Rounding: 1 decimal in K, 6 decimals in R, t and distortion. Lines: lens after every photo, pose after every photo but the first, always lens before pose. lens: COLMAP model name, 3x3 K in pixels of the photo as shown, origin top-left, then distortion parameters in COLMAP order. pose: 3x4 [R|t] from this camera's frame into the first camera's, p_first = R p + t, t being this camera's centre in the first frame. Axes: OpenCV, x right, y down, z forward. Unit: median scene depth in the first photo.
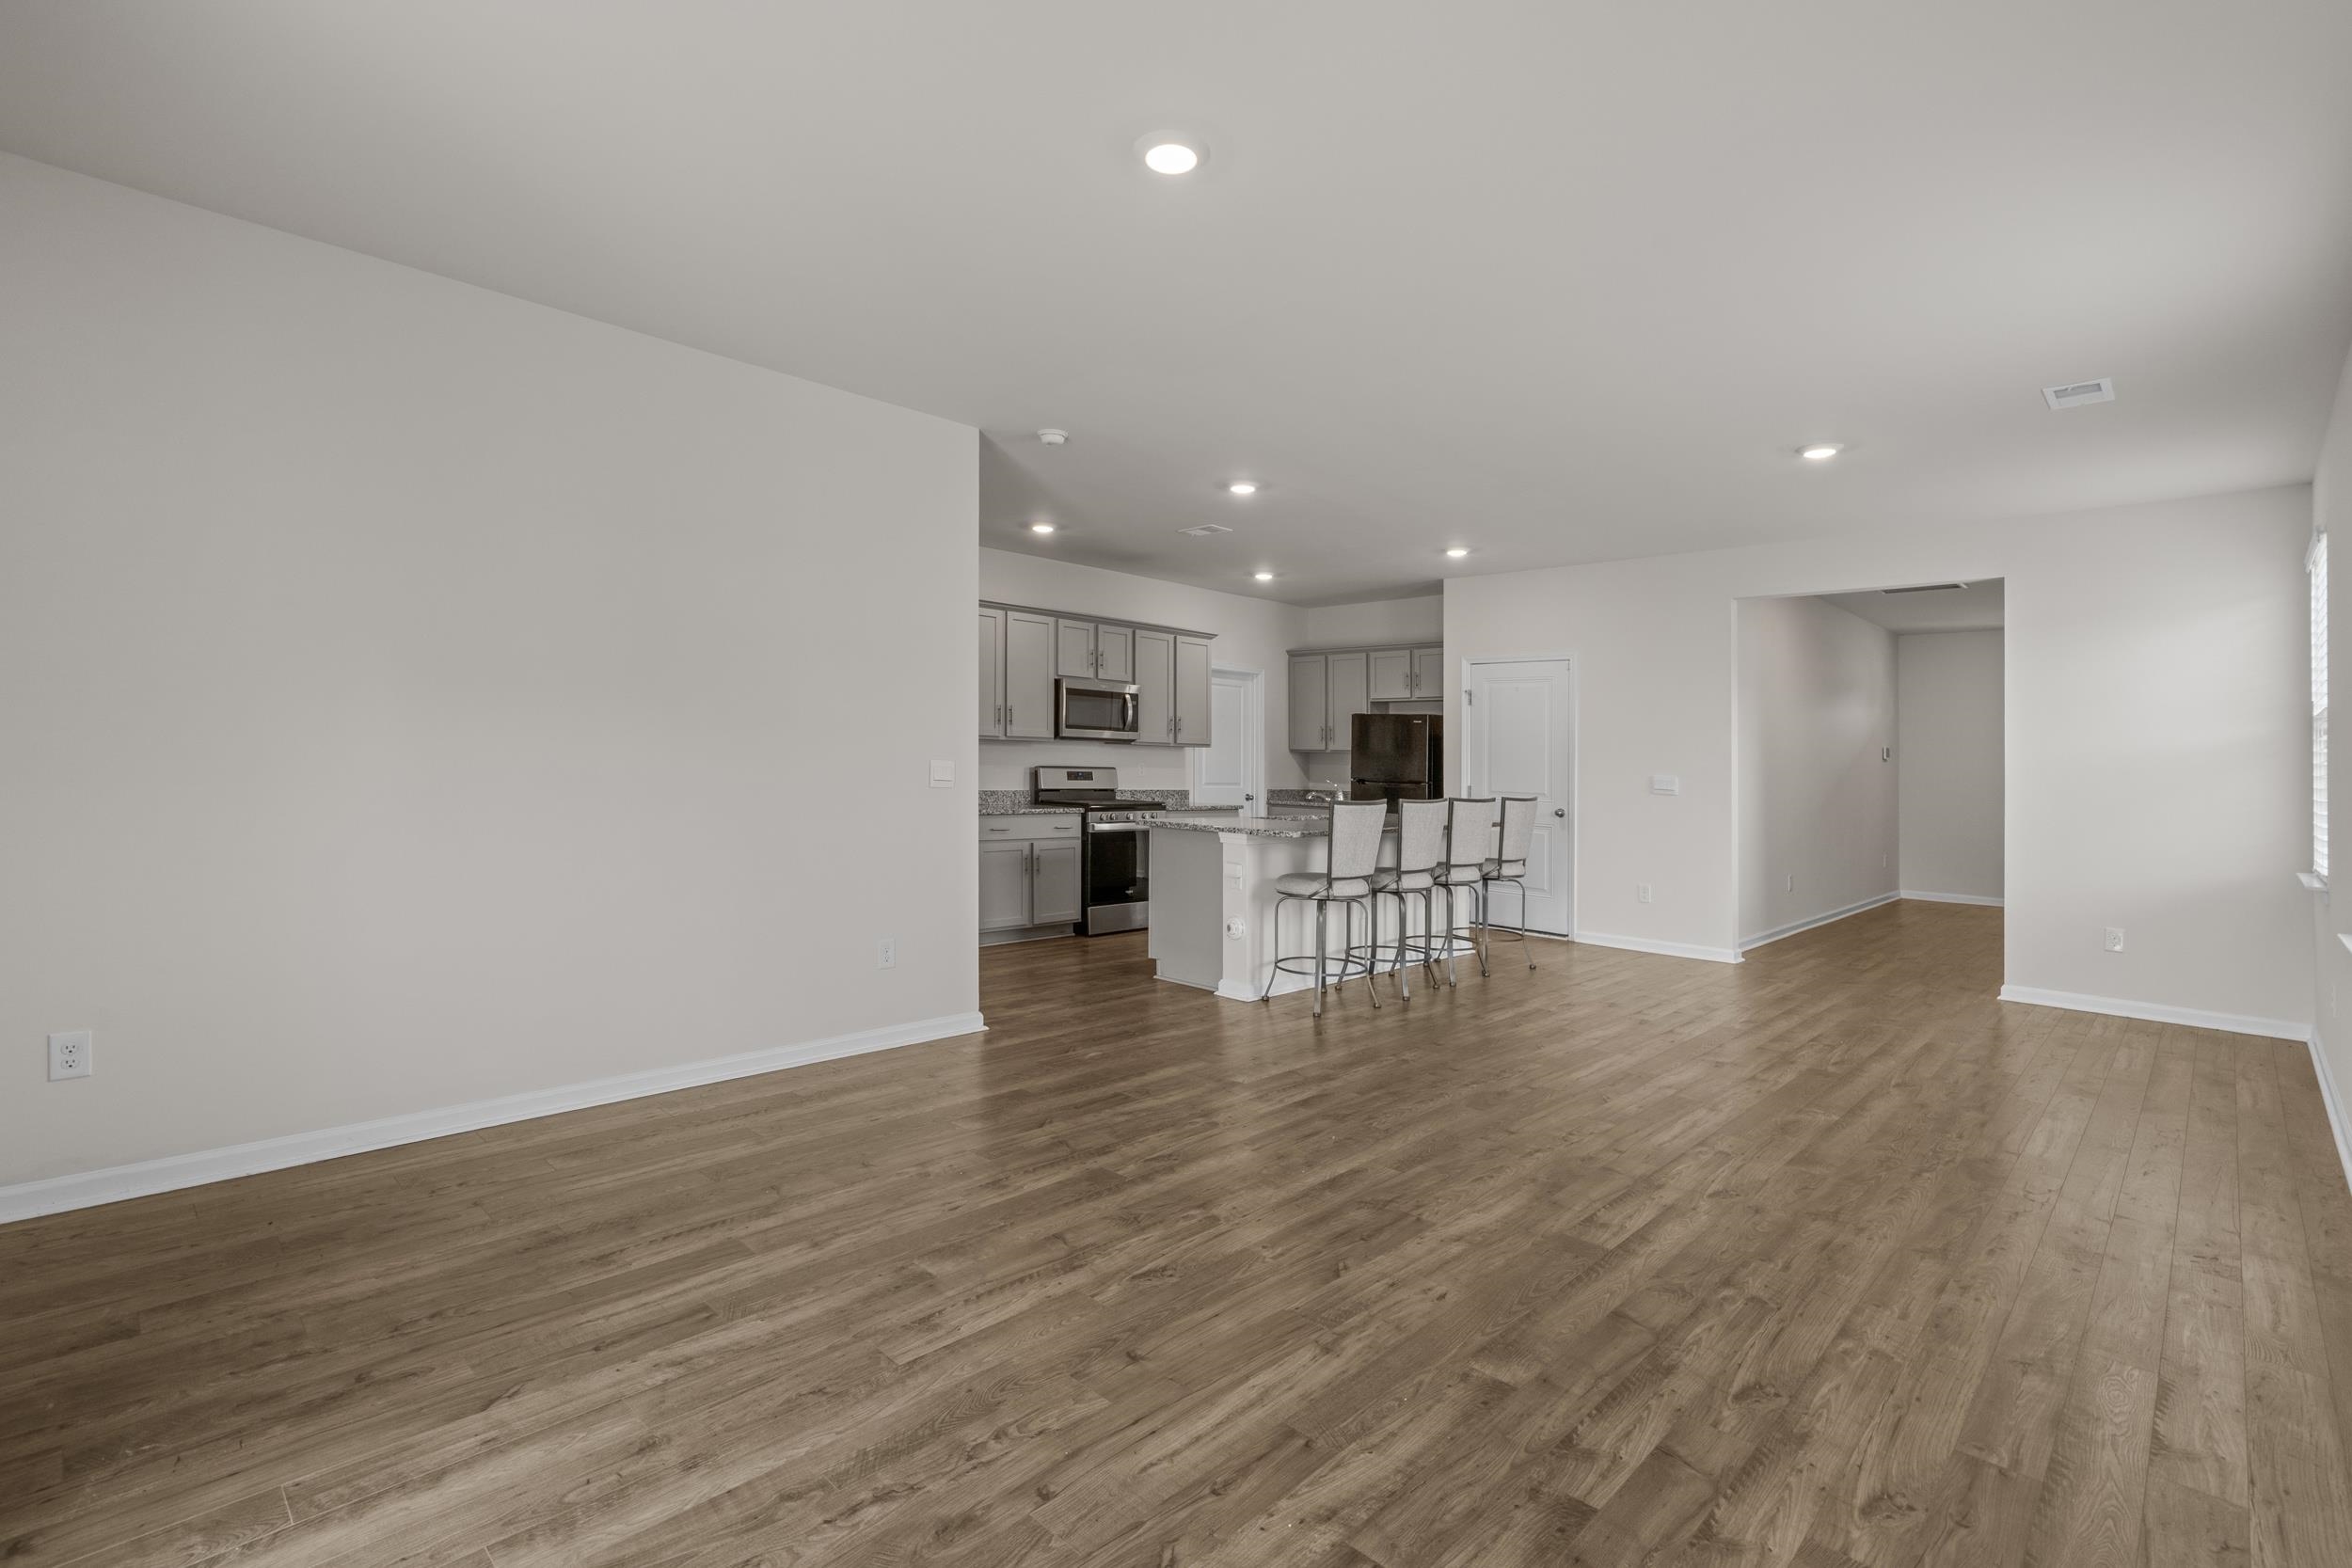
lens RADIAL K [[1122.4, 0, 1176.0], [0, 1122.4, 784.0], [0, 0, 1]] dist [0.079571, 0.000191]
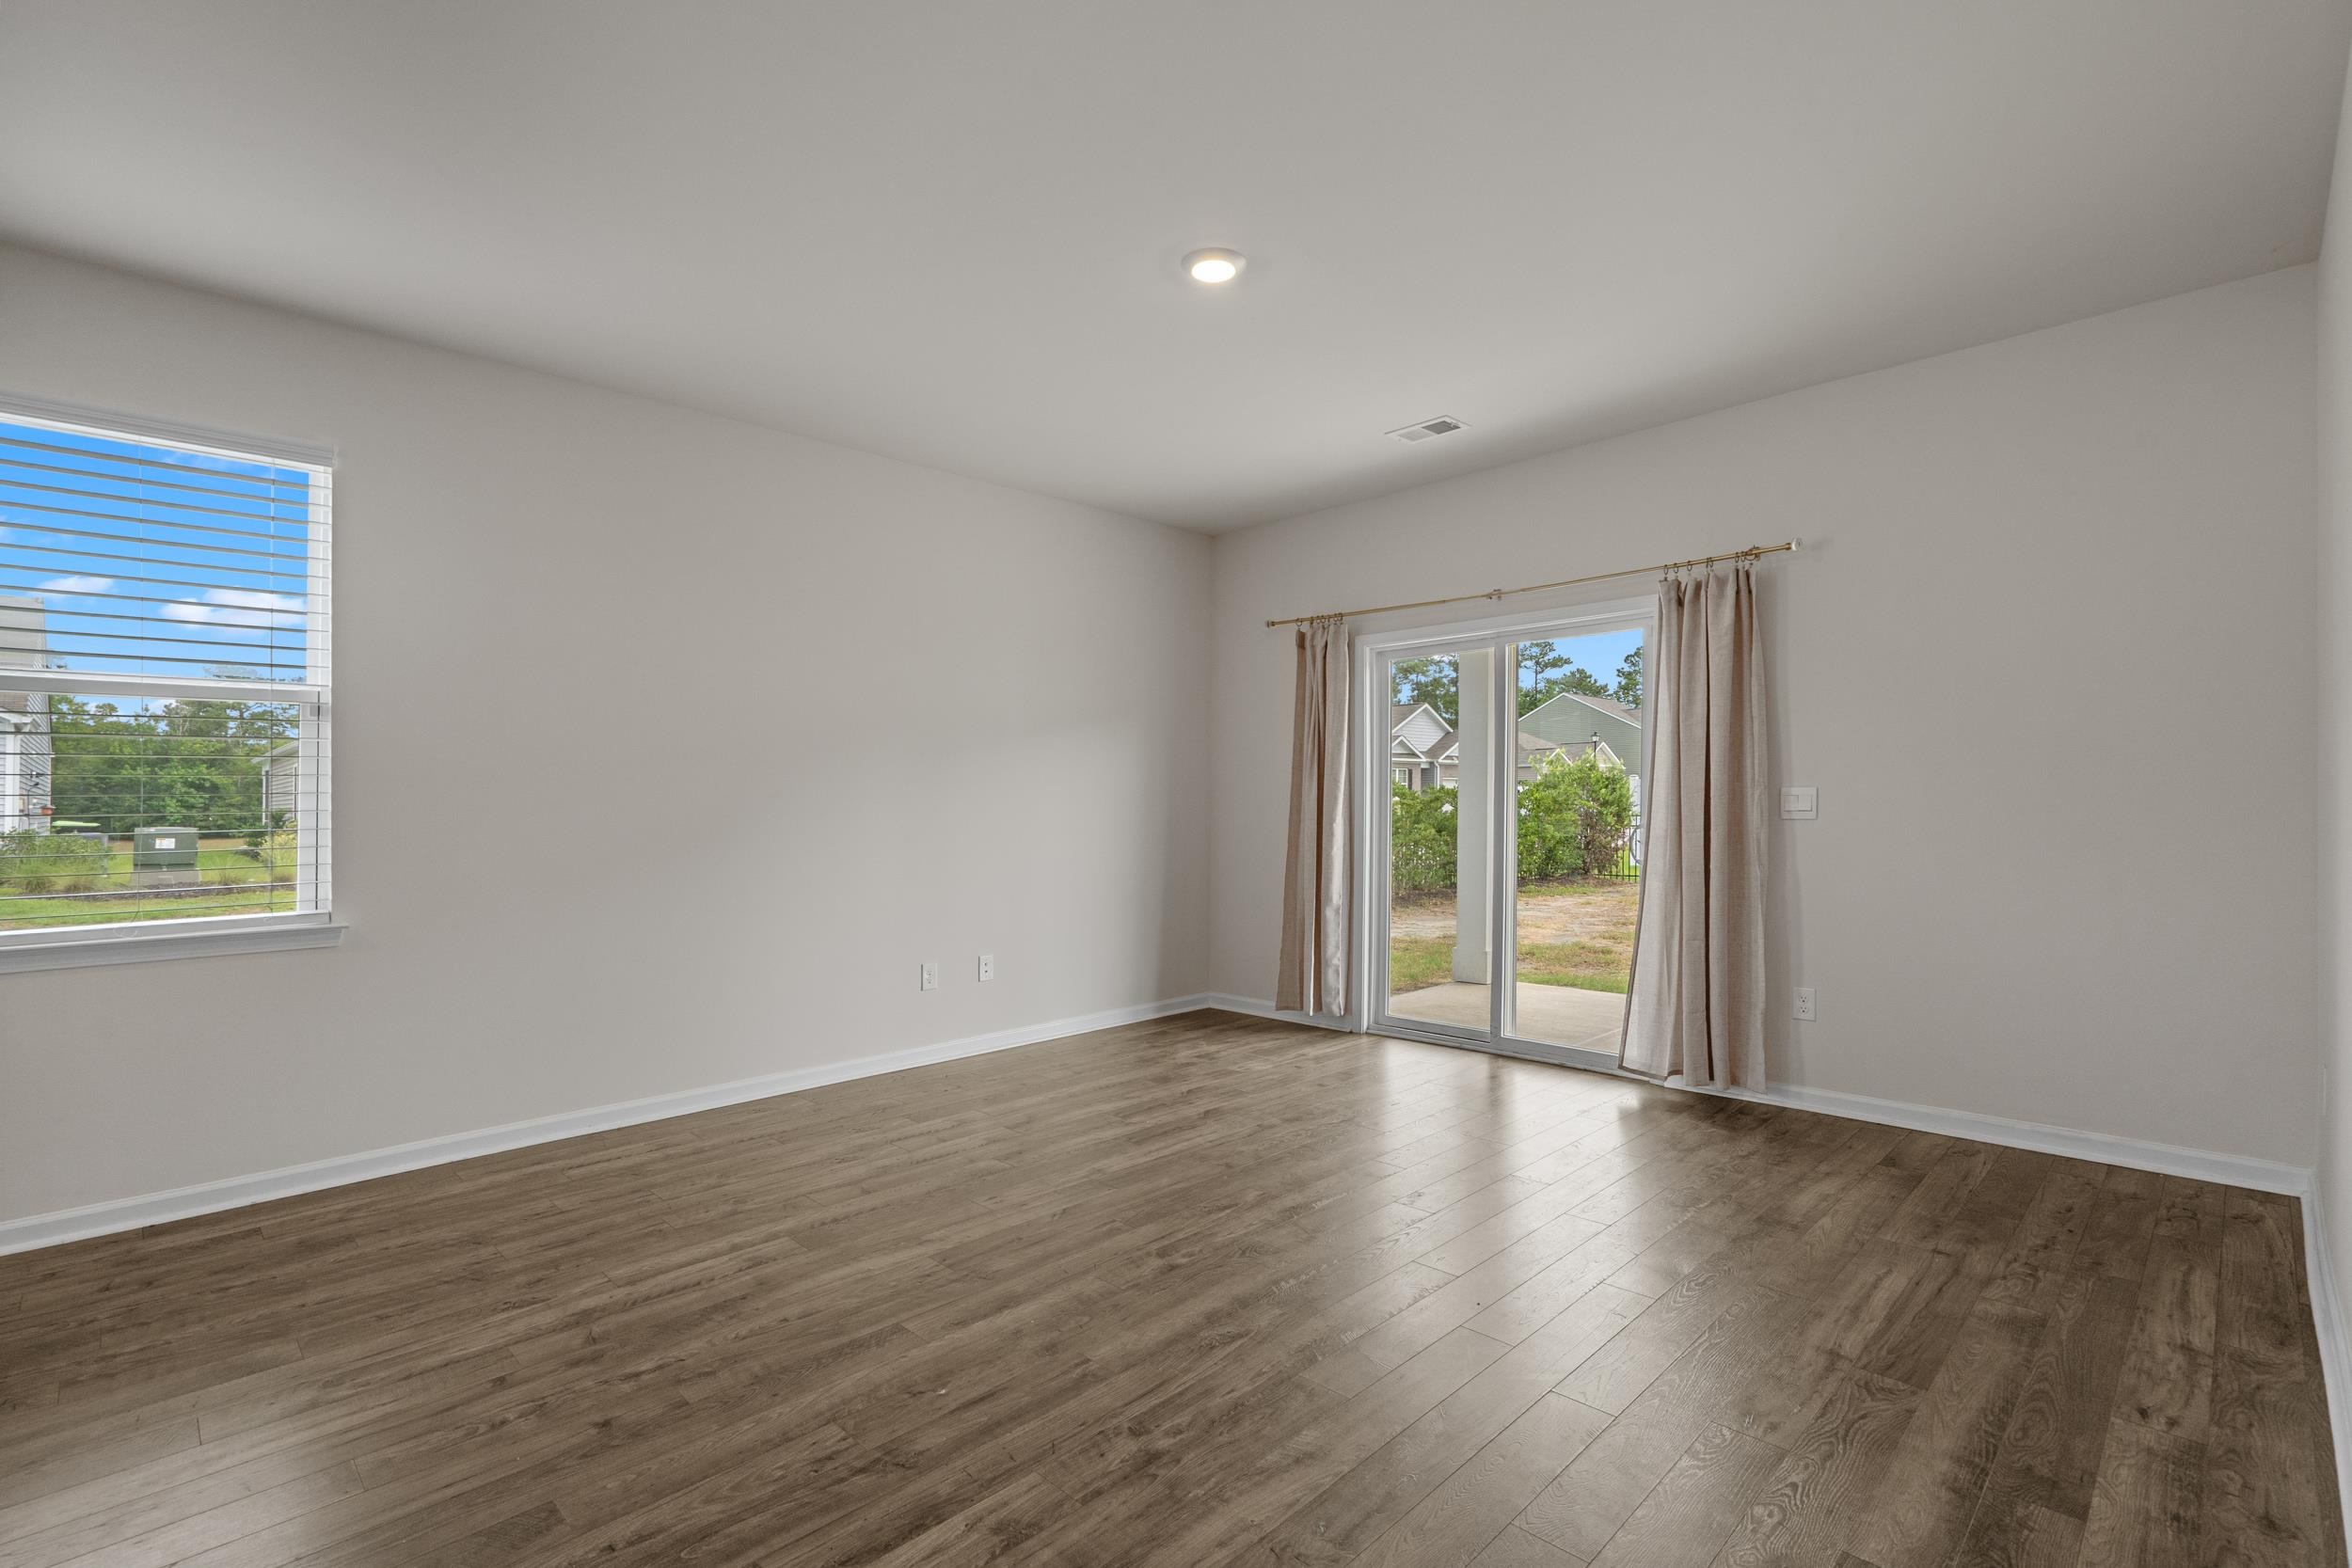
lens RADIAL K [[1095.7, 0, 1176.0], [0, 1095.7, 784.0], [0, 0, 1]] dist [-0.001534, 0.000885]
pose [[-0.999814, -0.013328, 0.013942, 0.014328], [-0.013231, 0.999888, 0.006990, -0.019295], [-0.014034, 0.006805, -0.999878, 1.919927]]
